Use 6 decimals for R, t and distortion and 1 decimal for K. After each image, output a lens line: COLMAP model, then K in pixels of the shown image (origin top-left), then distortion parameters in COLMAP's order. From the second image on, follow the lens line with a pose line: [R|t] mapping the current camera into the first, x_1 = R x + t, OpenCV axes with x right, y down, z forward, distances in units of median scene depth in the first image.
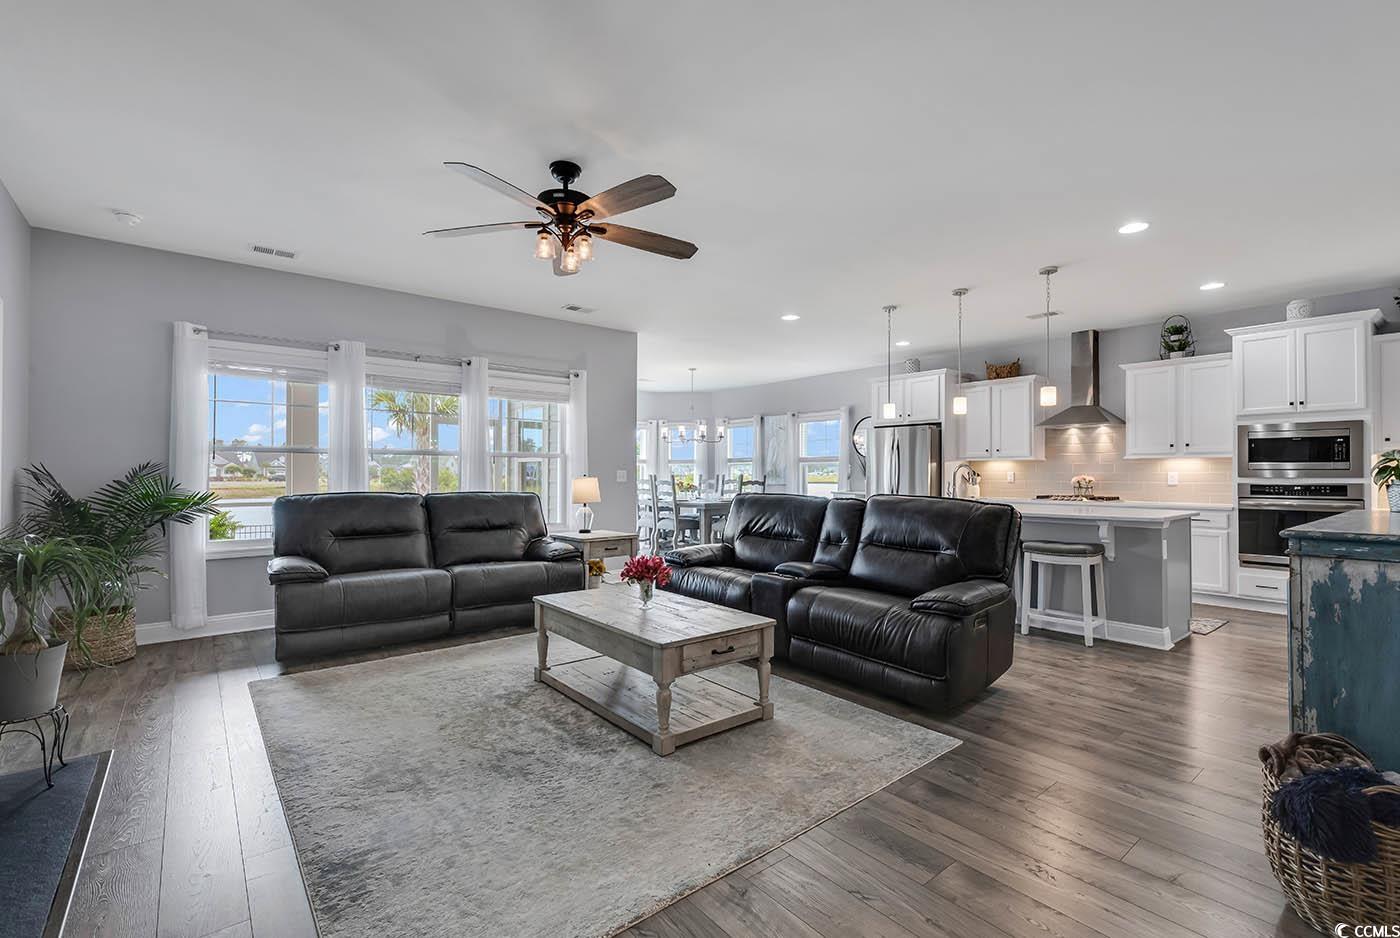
lens RADIAL K [[625.5, 0, 701.4], [0, 625.5, 467.6], [0, 0, 1]] dist [0.002393, 0.000310]
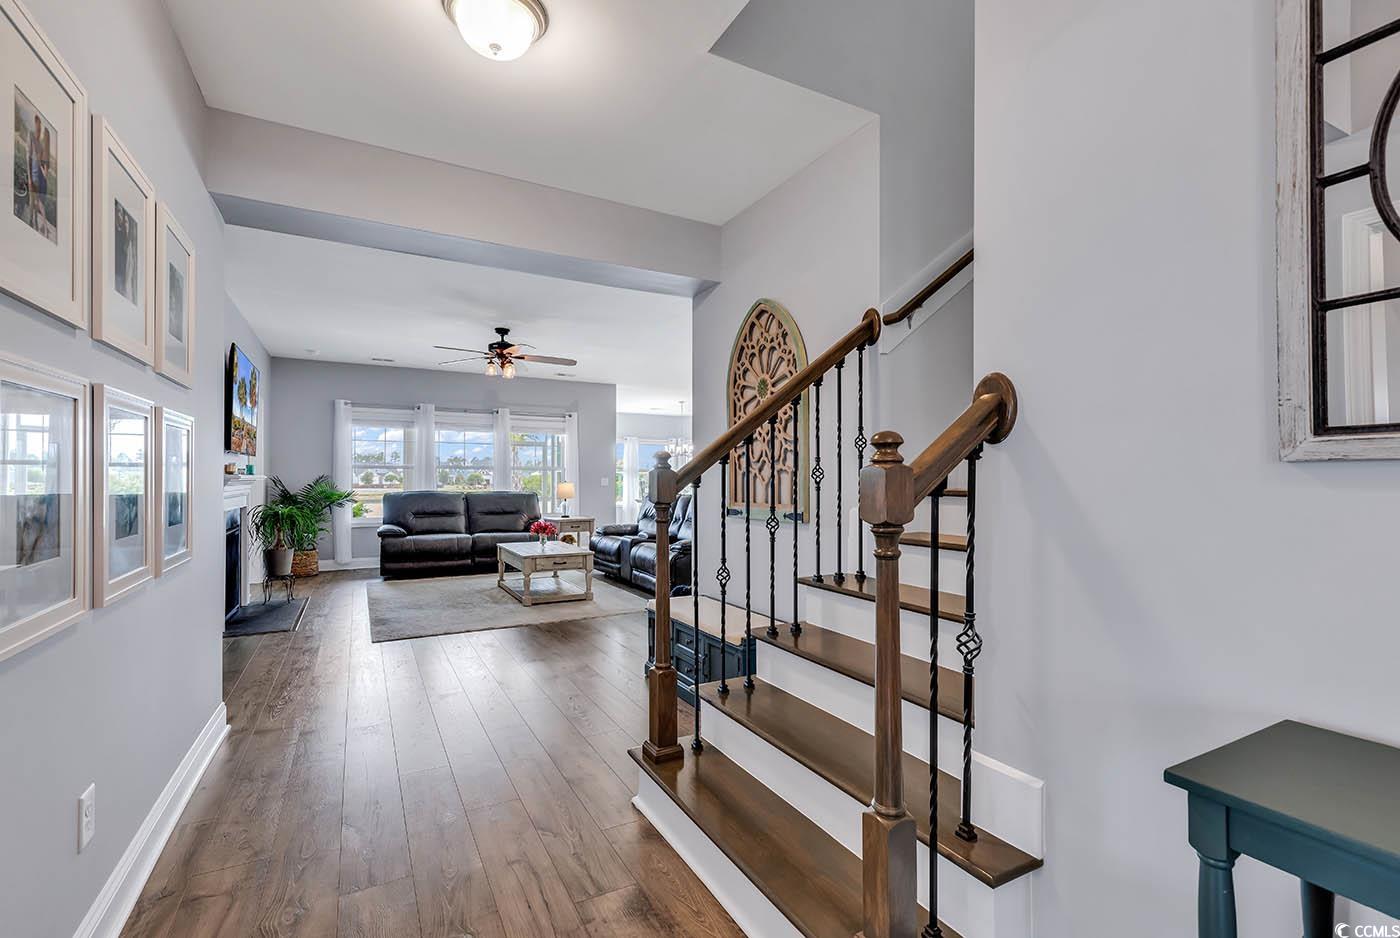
lens RADIAL K [[631.8, 0, 706.2], [0, 631.8, 476.1], [0, 0, 1]] dist [0.009769, 0.000588]
pose [[0.983566, -0.003218, -0.180519, 0.580999], [0.003601, 0.999992, 0.001793, -0.003705], [0.180512, -0.002413, 0.983570, -0.652546]]
